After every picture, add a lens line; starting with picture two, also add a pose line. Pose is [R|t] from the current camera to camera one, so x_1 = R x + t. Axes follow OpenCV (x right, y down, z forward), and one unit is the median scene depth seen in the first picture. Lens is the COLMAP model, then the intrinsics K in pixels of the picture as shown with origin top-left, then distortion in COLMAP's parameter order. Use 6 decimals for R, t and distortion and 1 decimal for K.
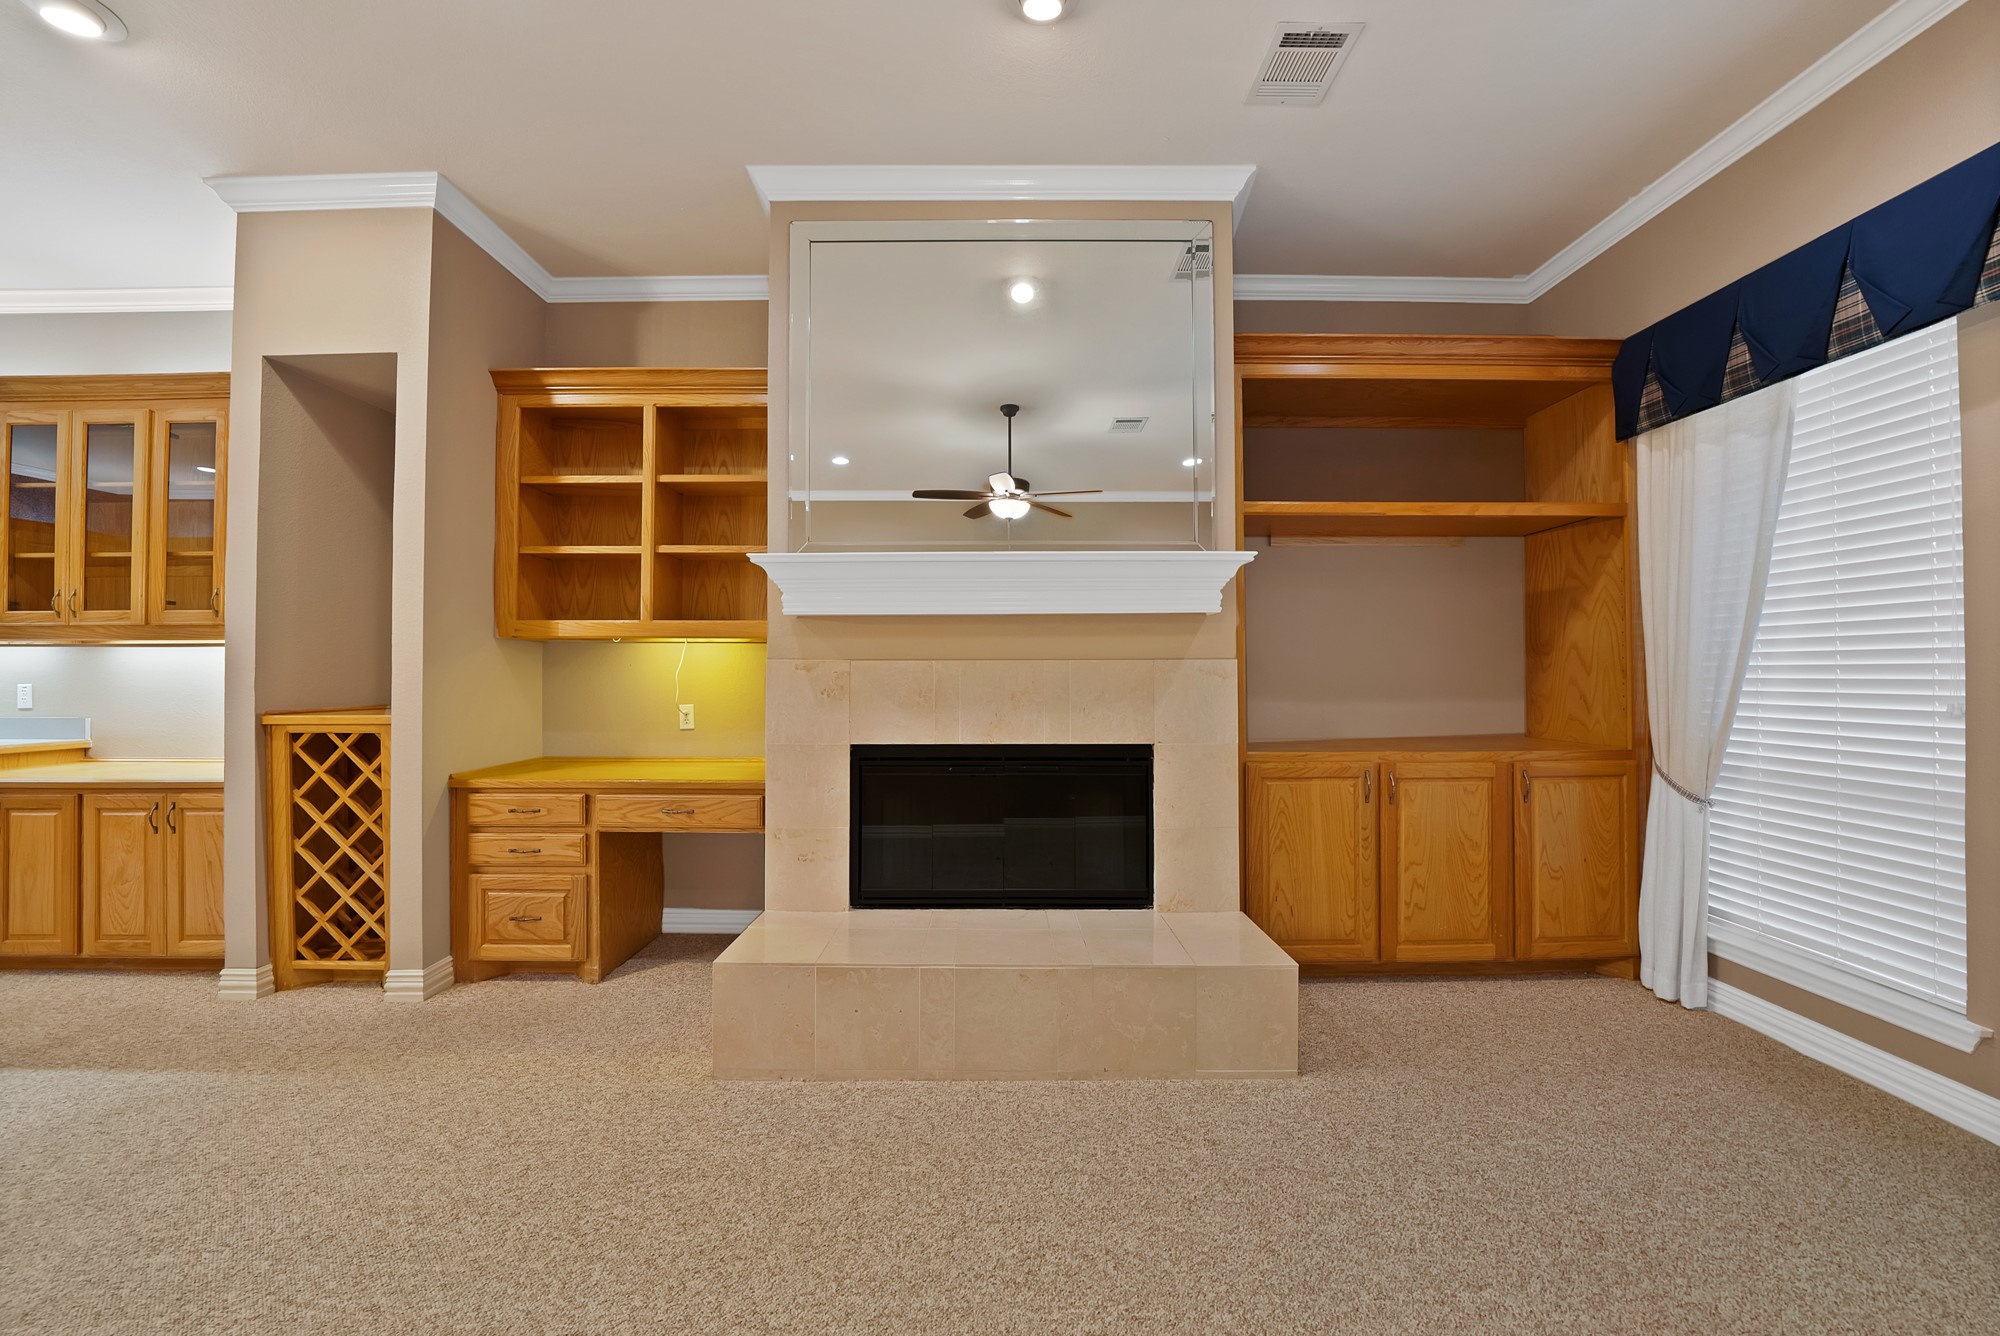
lens RADIAL K [[718.7, 0, 1000.0], [0, 718.7, 668.0], [0, 0, 1]] dist [-0.029935, 0.004011]
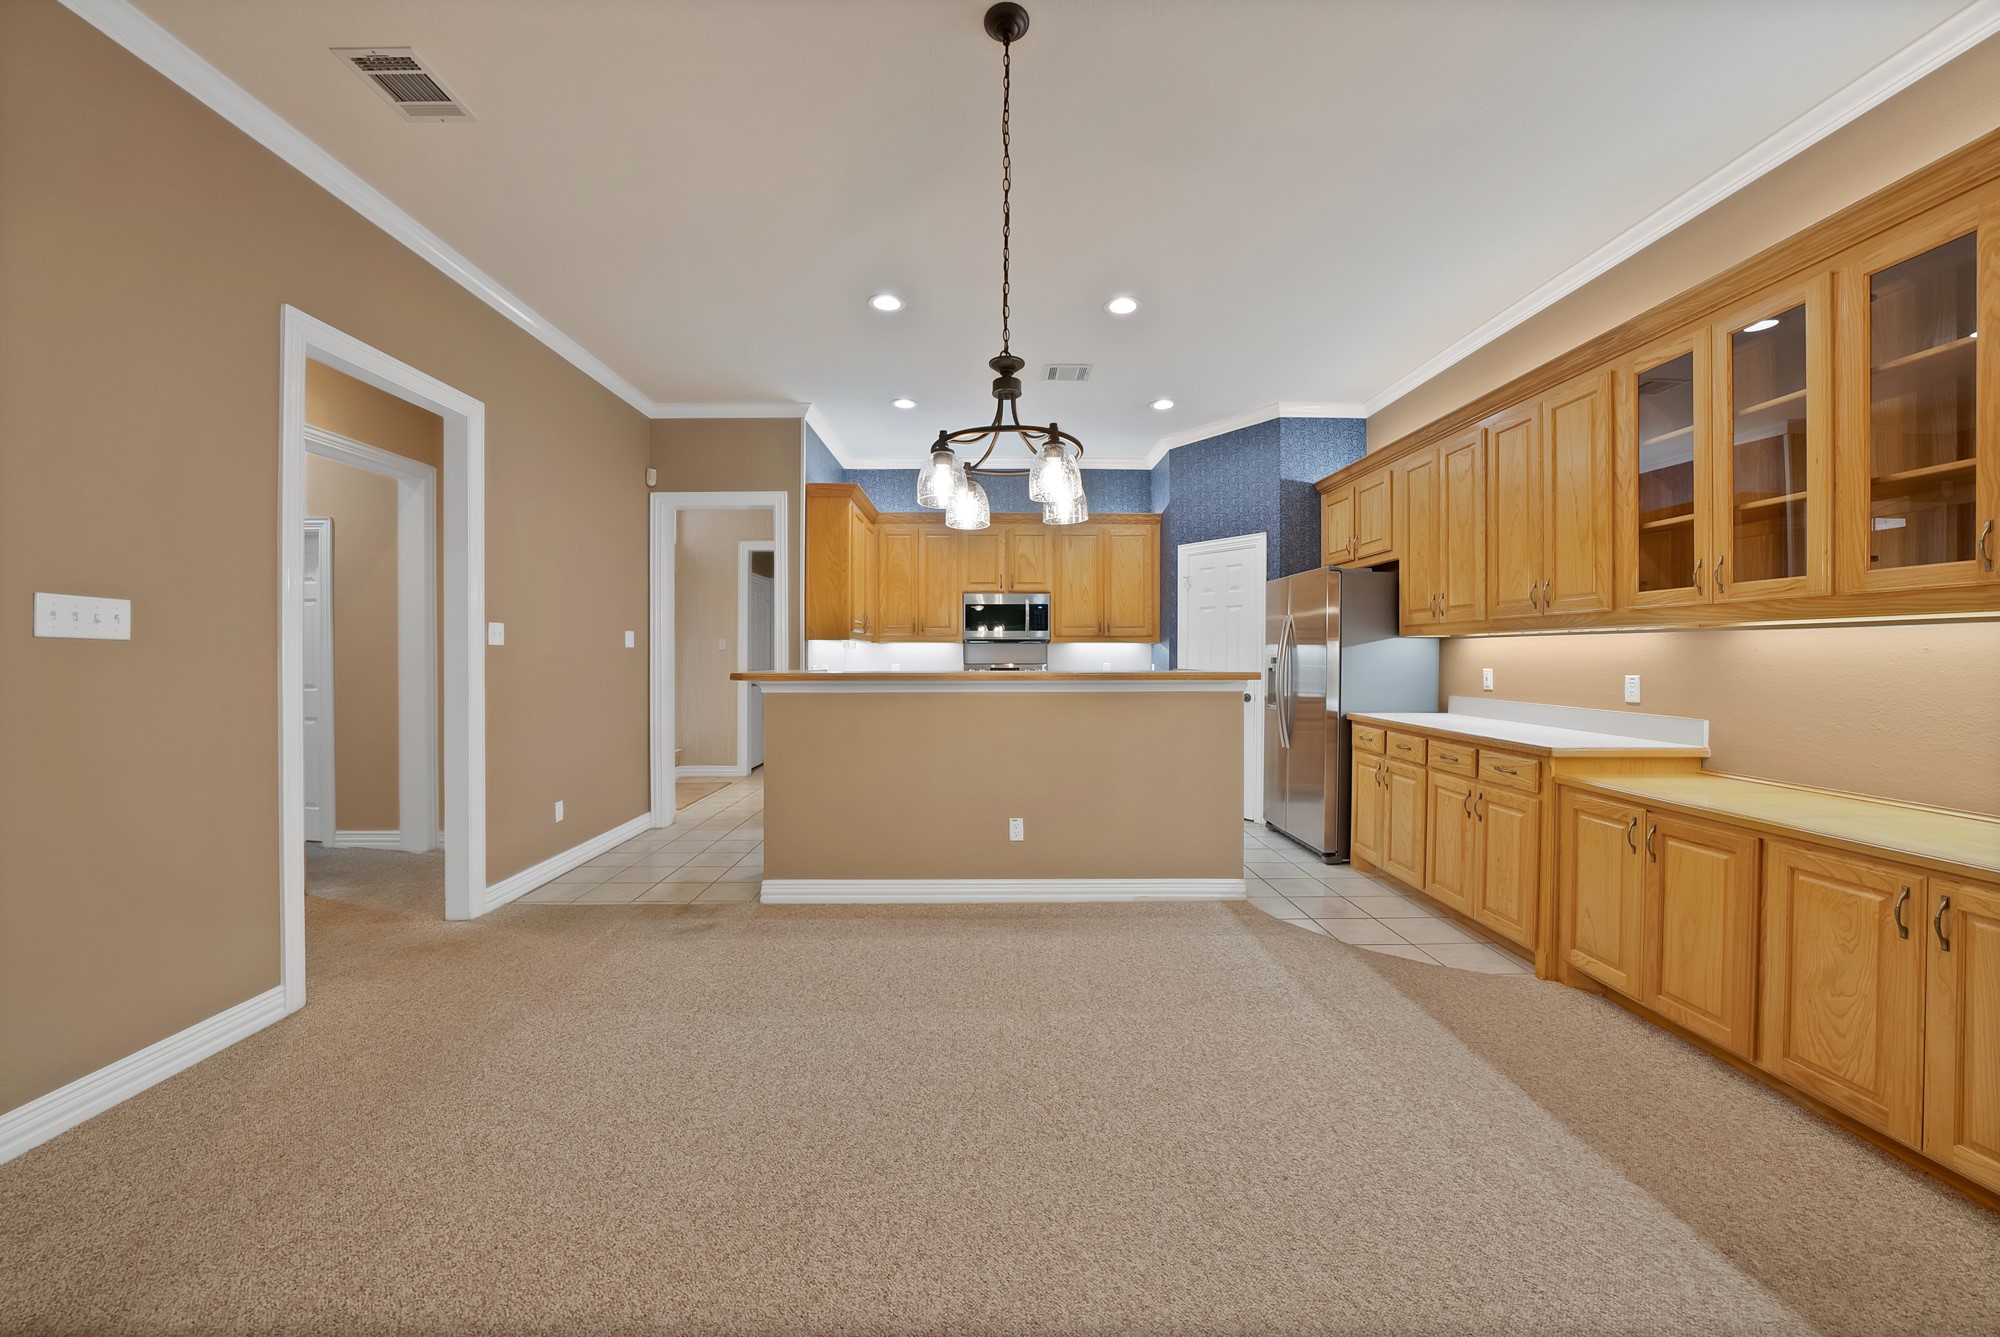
lens RADIAL K [[714.6, 0, 991.9], [0, 714.6, 660.1], [0, 0, 1]] dist [-0.014533, -0.000036]
pose [[0.001210, 0.008923, -0.999959, -0.626859], [0.010460, 0.999905, 0.008935, -0.016583], [0.999945, -0.010471, 0.001116, 0.212307]]
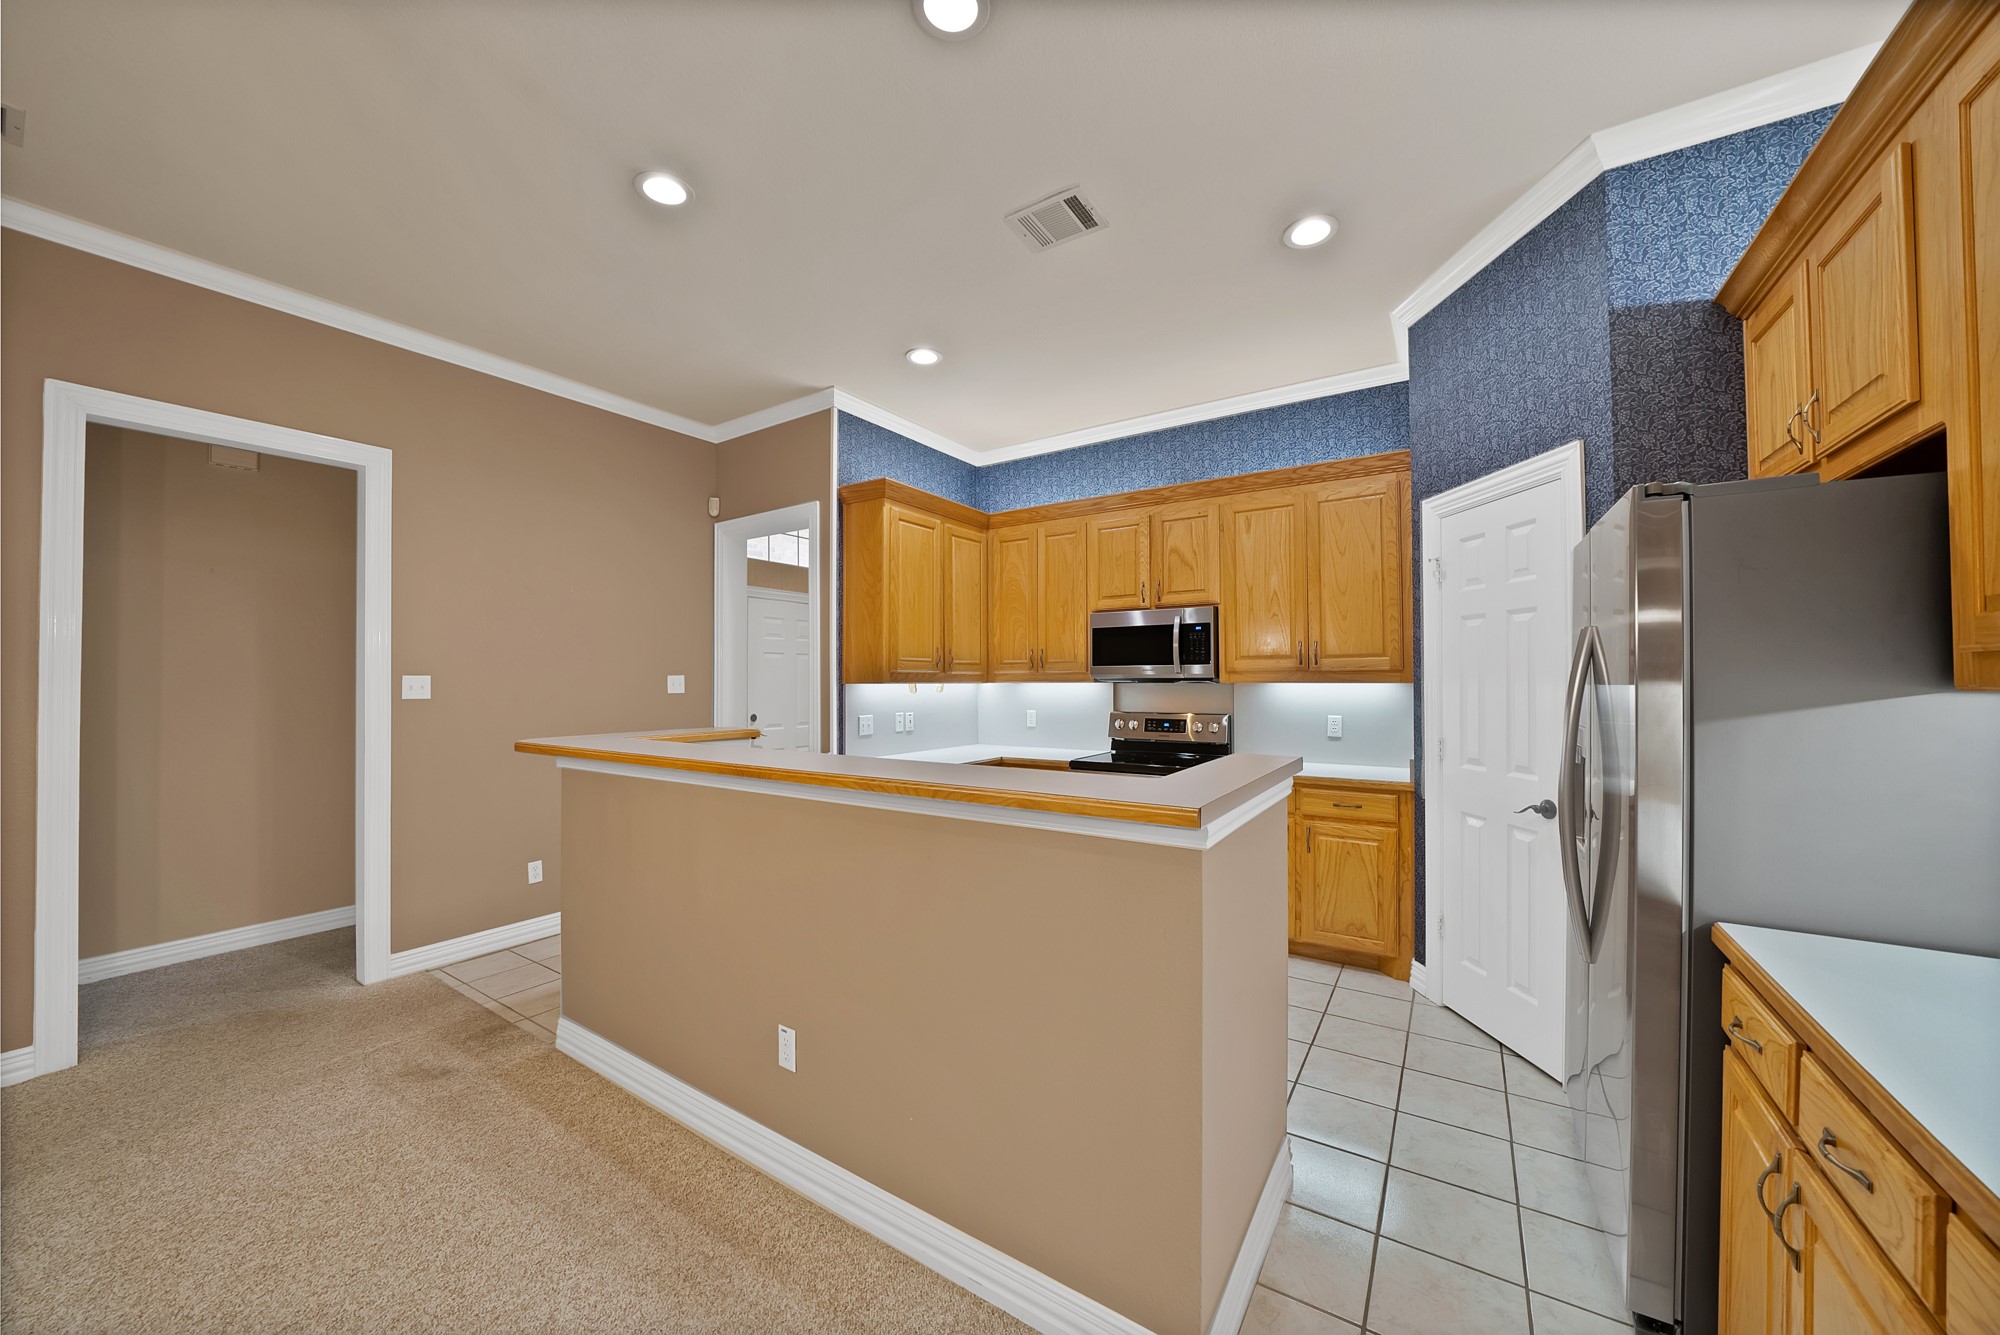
lens RADIAL K [[705.2, 0, 996.7], [0, 705.2, 673.3], [0, 0, 1]] dist [-0.019542, 0.000061]
pose [[-0.555293, -0.002652, -0.831651, -1.481346], [0.013836, 0.999827, -0.012427, -0.057822], [0.831540, -0.018408, -0.555160, 0.835731]]
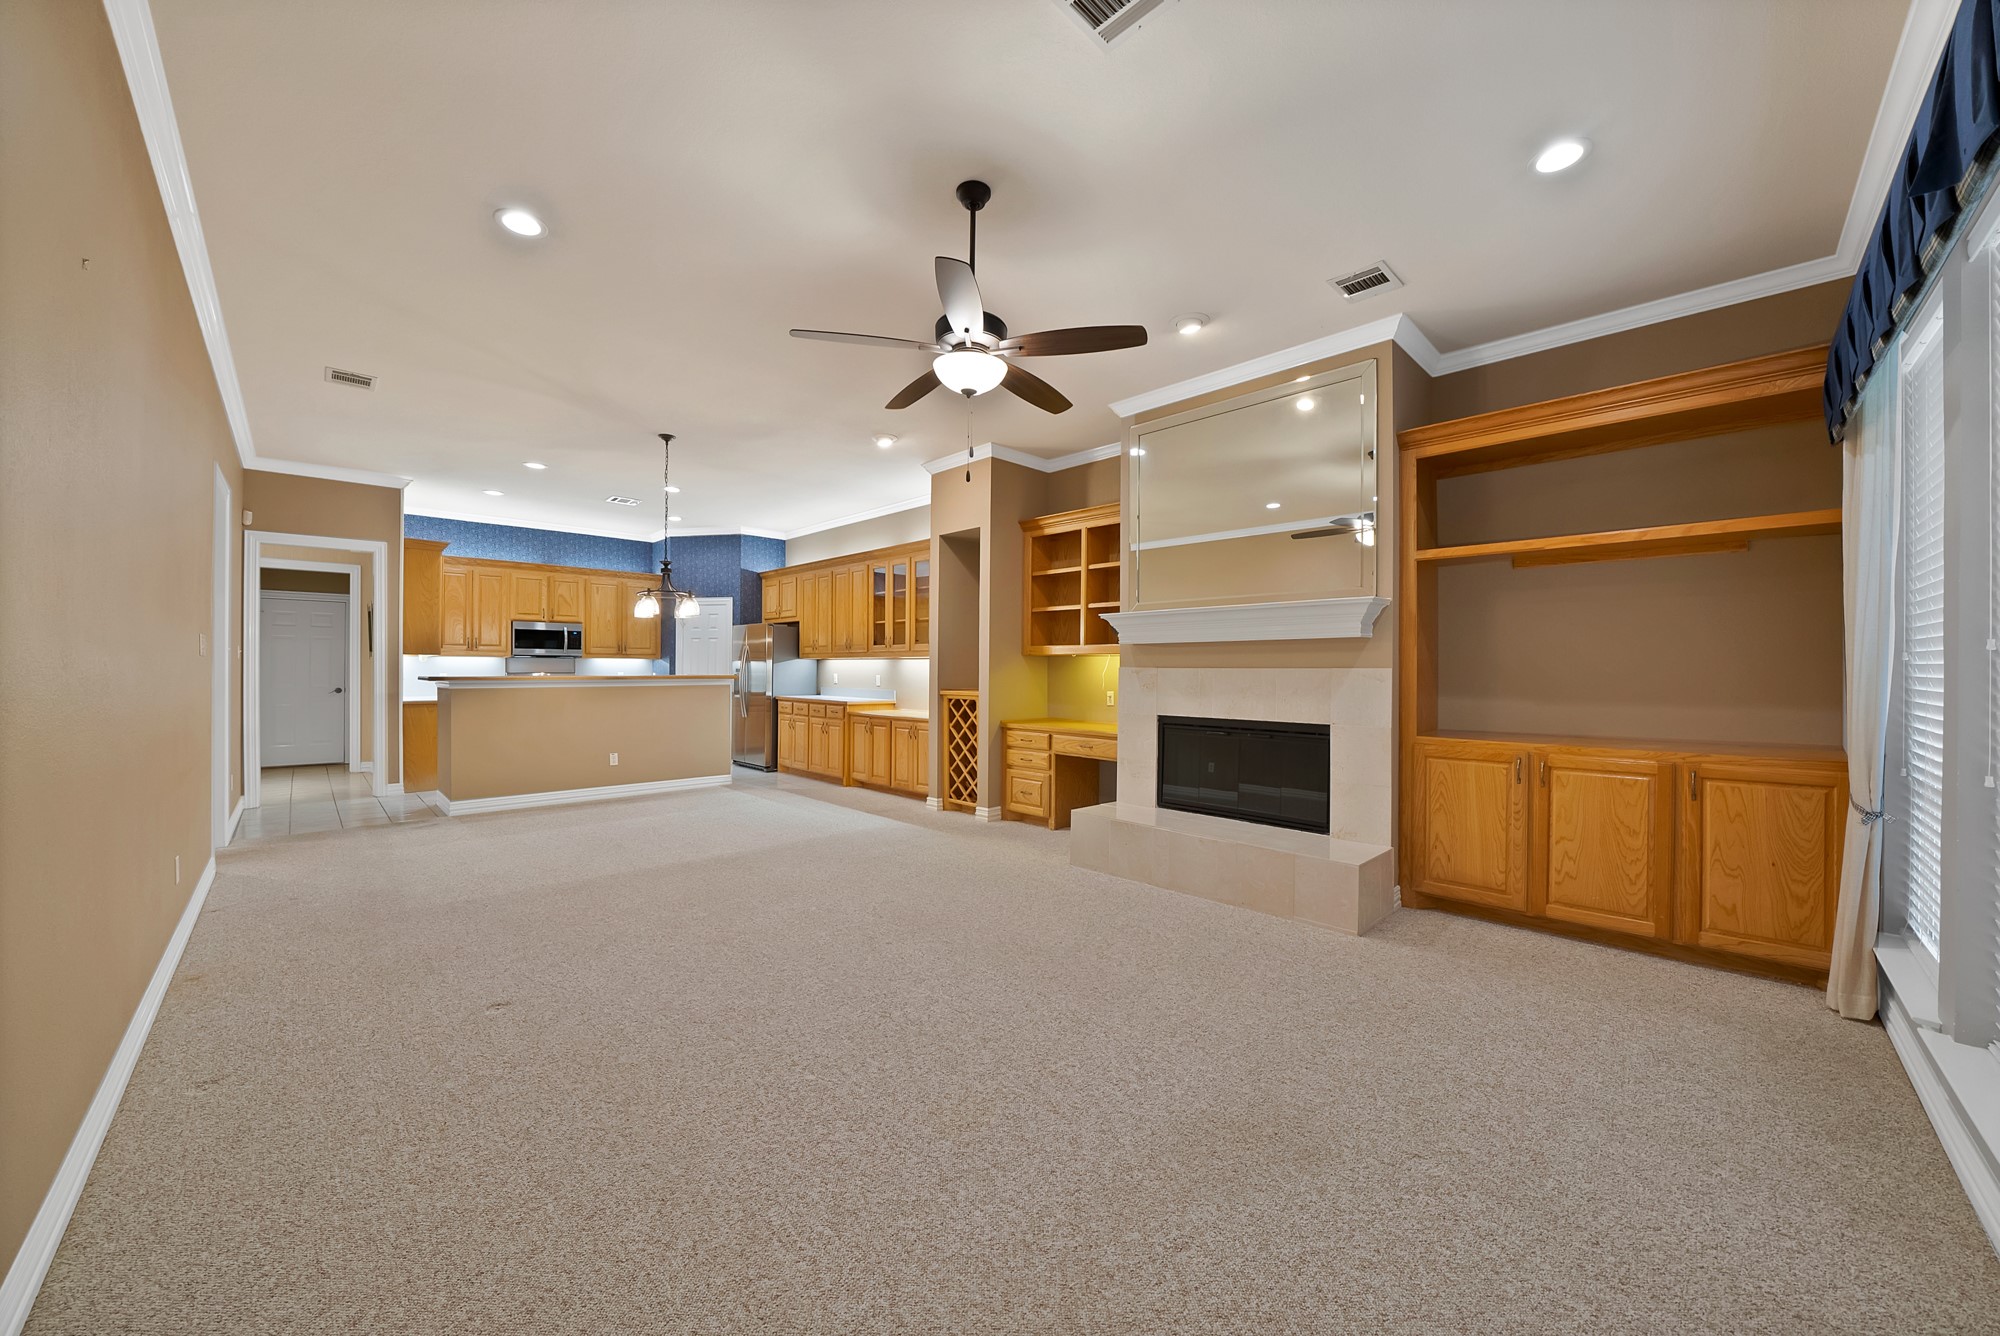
lens RADIAL K [[715.4, 0, 994.1], [0, 715.4, 672.1], [0, 0, 1]] dist [-0.027569, 0.000024]
pose [[0.695020, 0.007769, -0.718948, 0.757763], [0.001840, 0.999919, 0.012584, -0.022304], [0.718988, -0.010069, 0.694950, -0.508970]]
